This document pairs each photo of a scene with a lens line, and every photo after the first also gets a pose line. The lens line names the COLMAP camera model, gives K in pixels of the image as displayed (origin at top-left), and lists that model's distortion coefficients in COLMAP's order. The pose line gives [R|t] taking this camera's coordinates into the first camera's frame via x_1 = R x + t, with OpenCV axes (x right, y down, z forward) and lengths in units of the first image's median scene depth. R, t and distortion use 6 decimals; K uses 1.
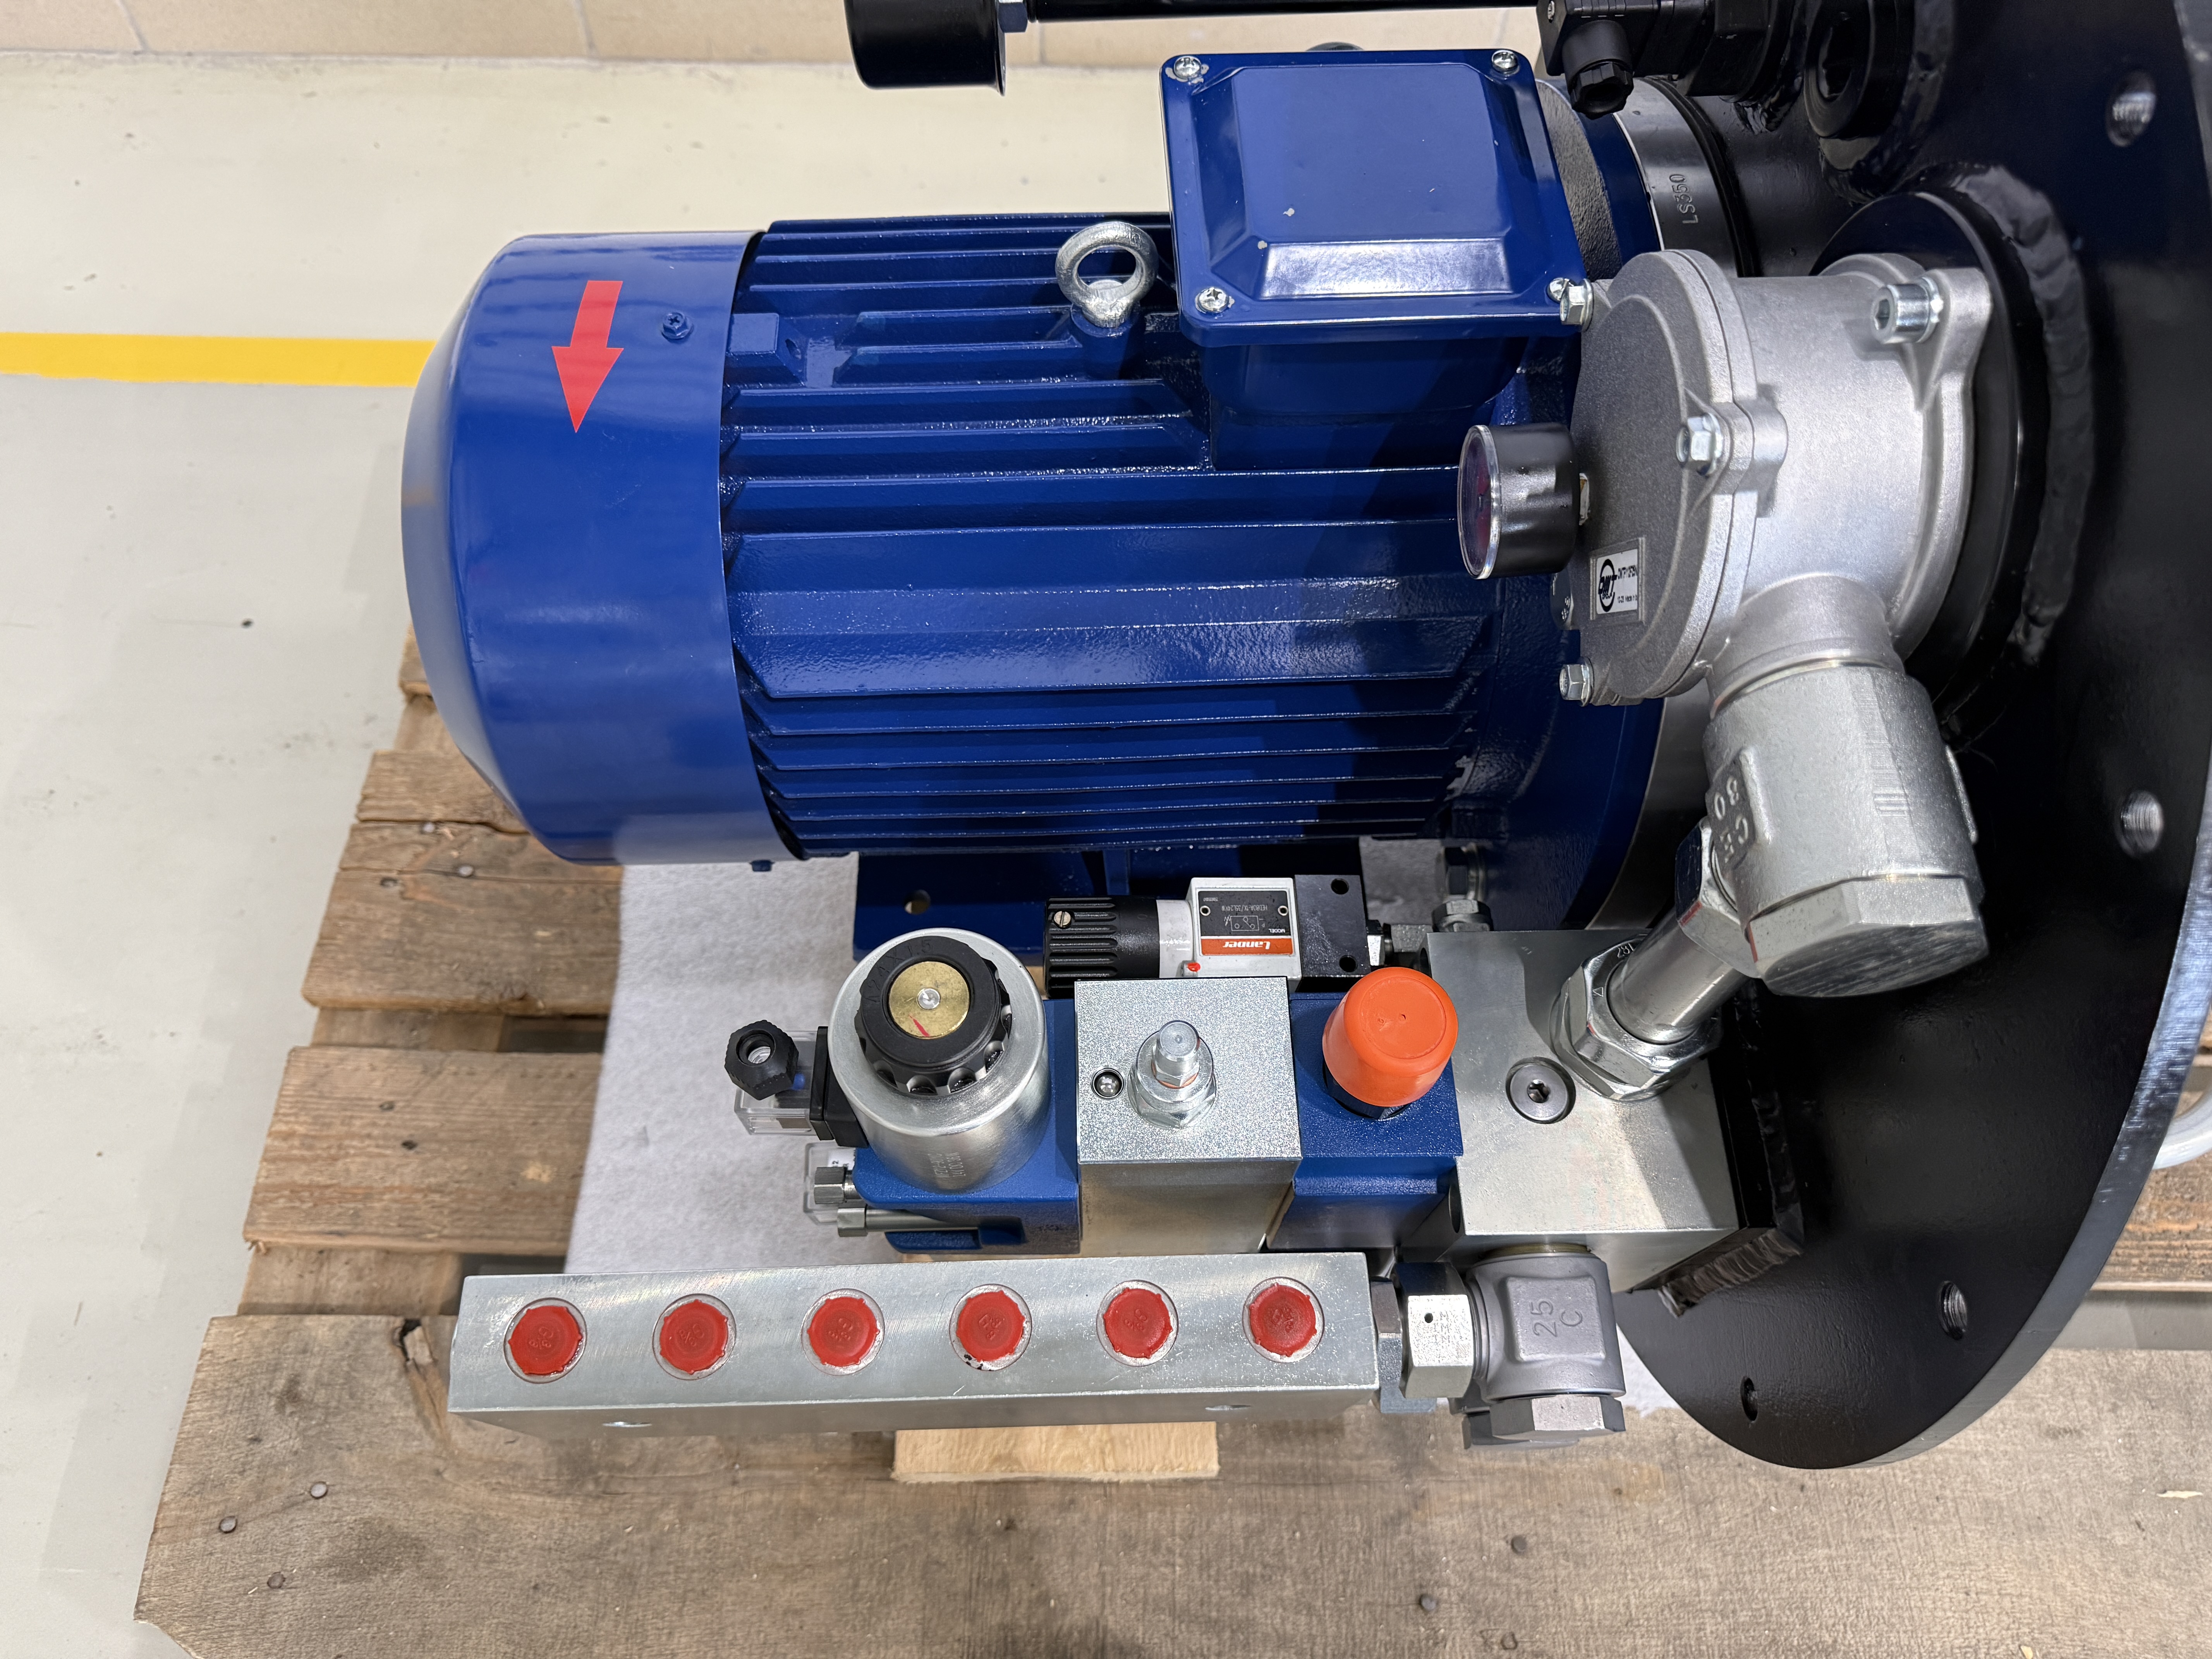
lens RADIAL K [[1570.1, 0, 1106.0], [0, 1570.1, 829.5], [0, 0, 1]] dist [-0.009280, -0.004225]
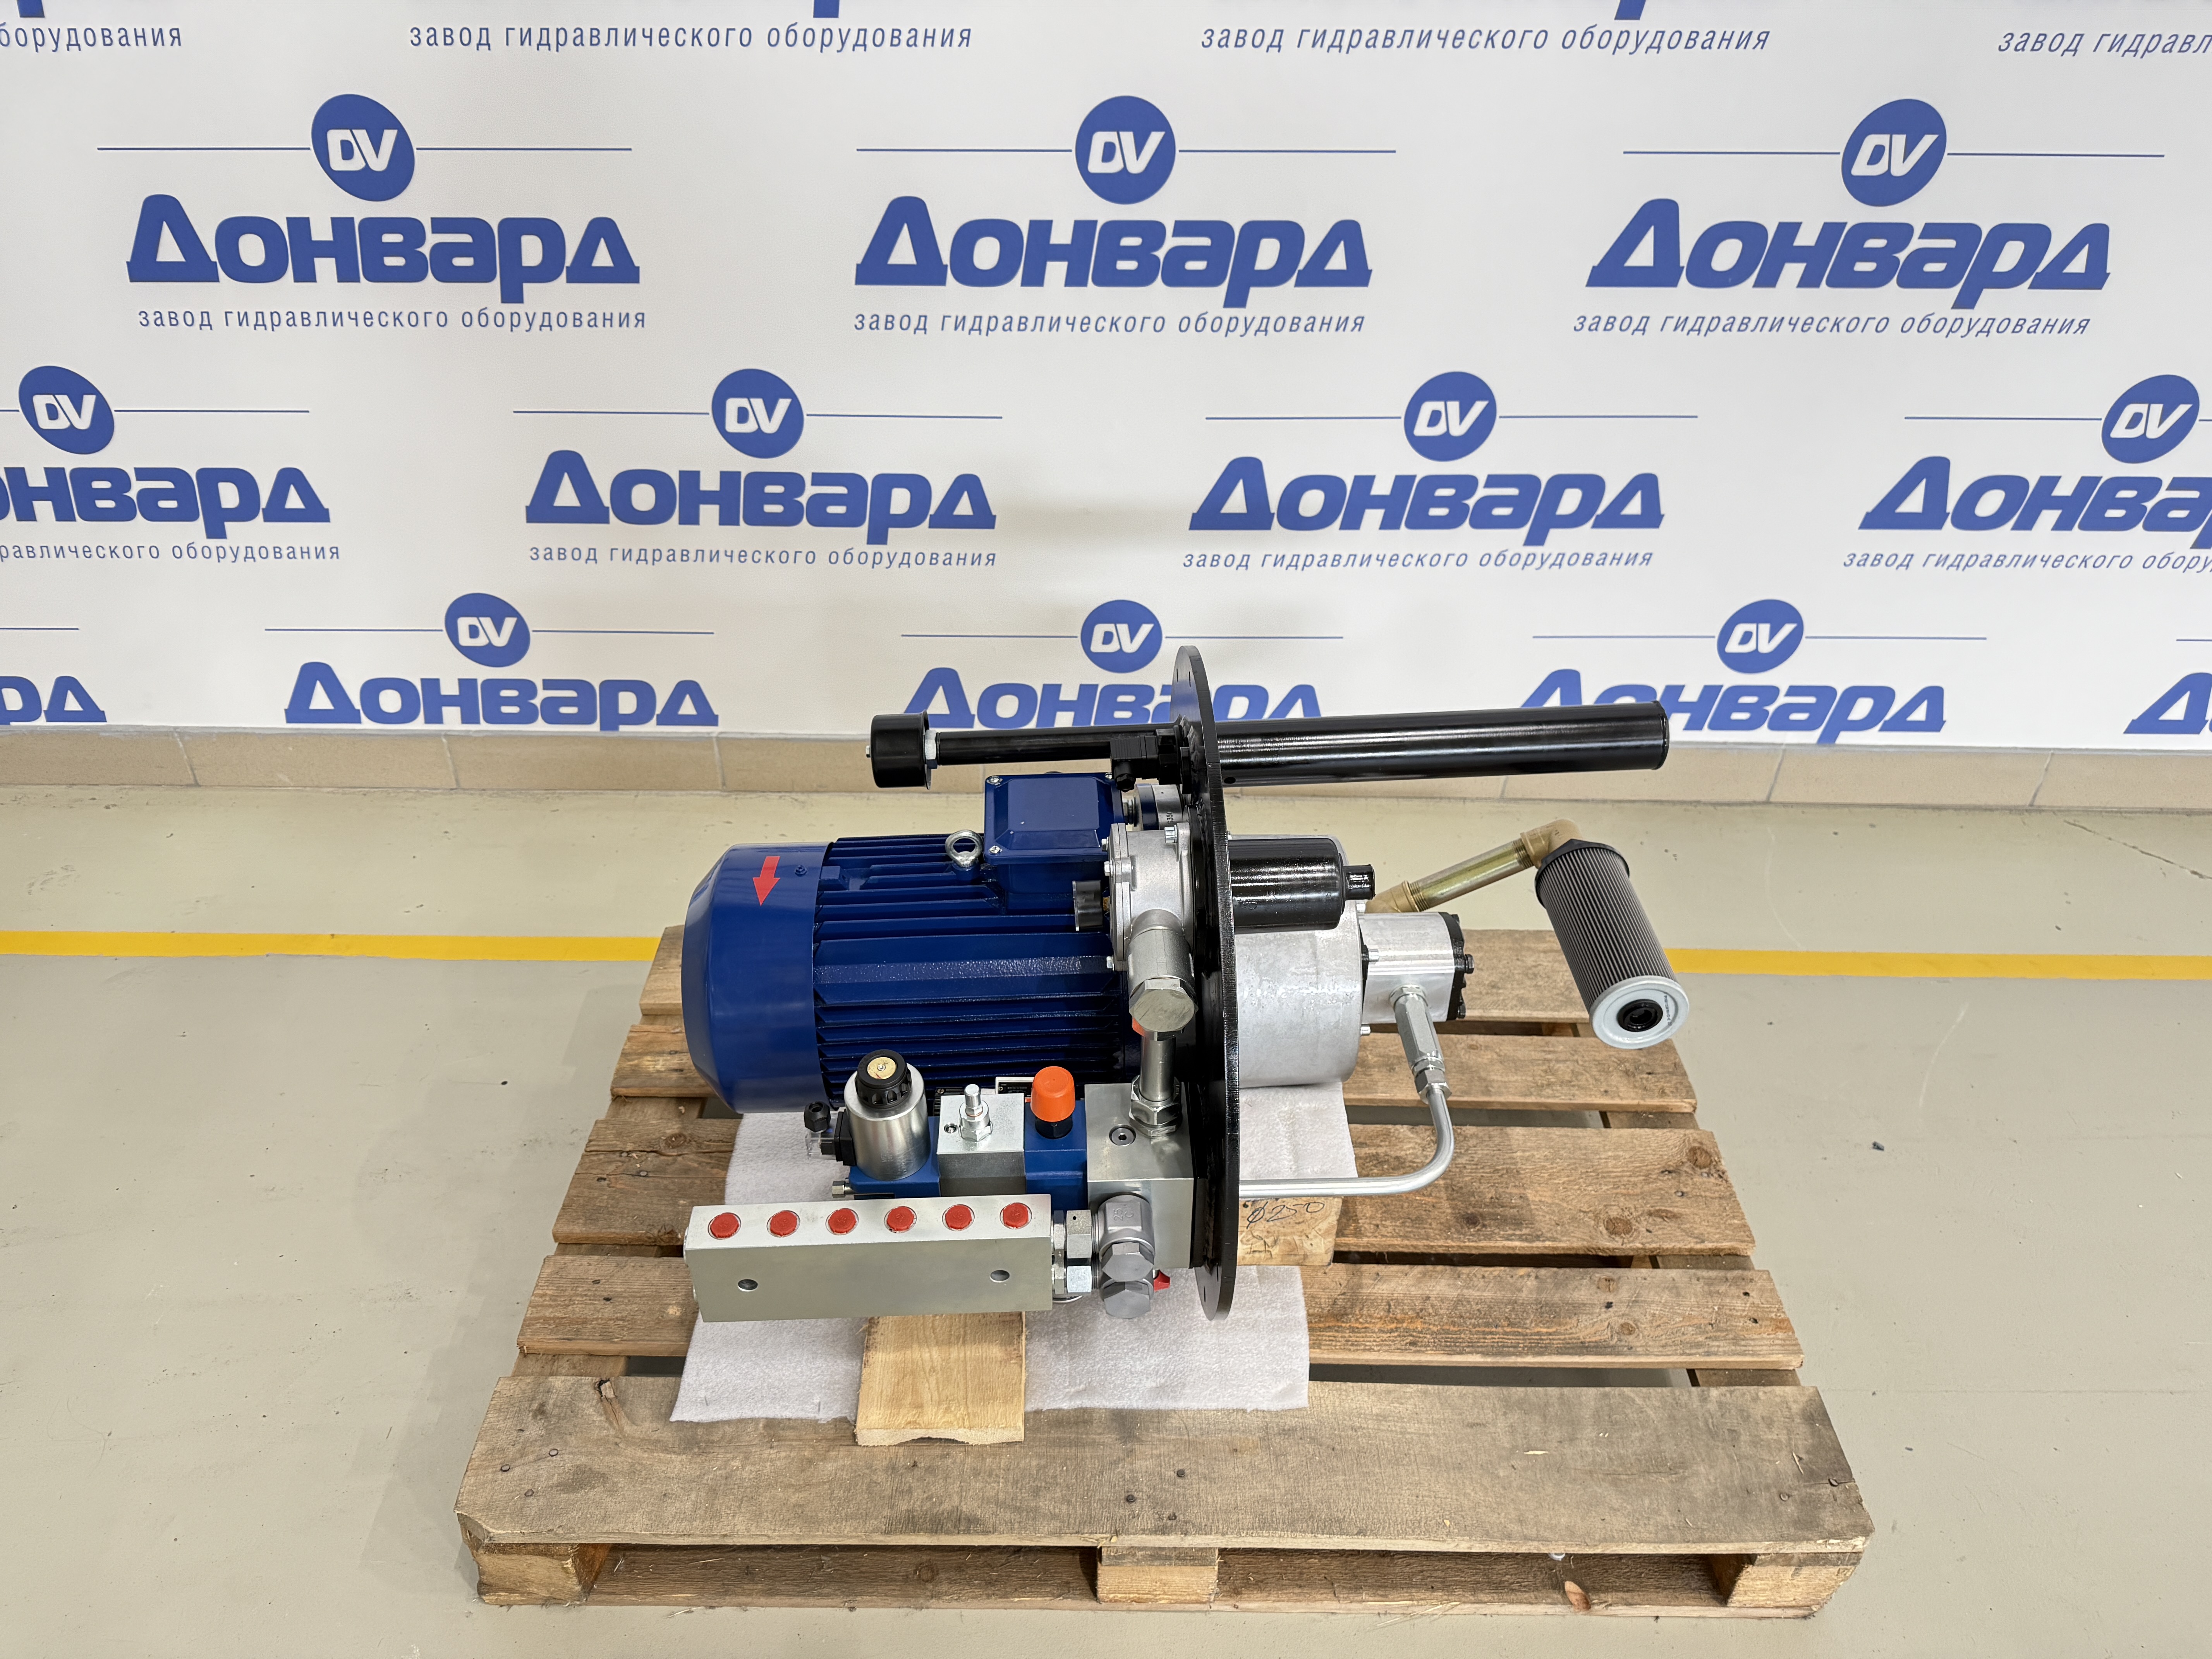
lens RADIAL K [[1571.8, 0, 1106.0], [0, 1571.8, 829.5], [0, 0, 1]] dist [-0.001358, -0.106285]
pose [[0.999974, -0.007136, 0.000433, 0.176232], [0.006631, 0.903151, -0.429272, 0.563072], [0.002672, 0.429264, 0.903175, -1.051105]]
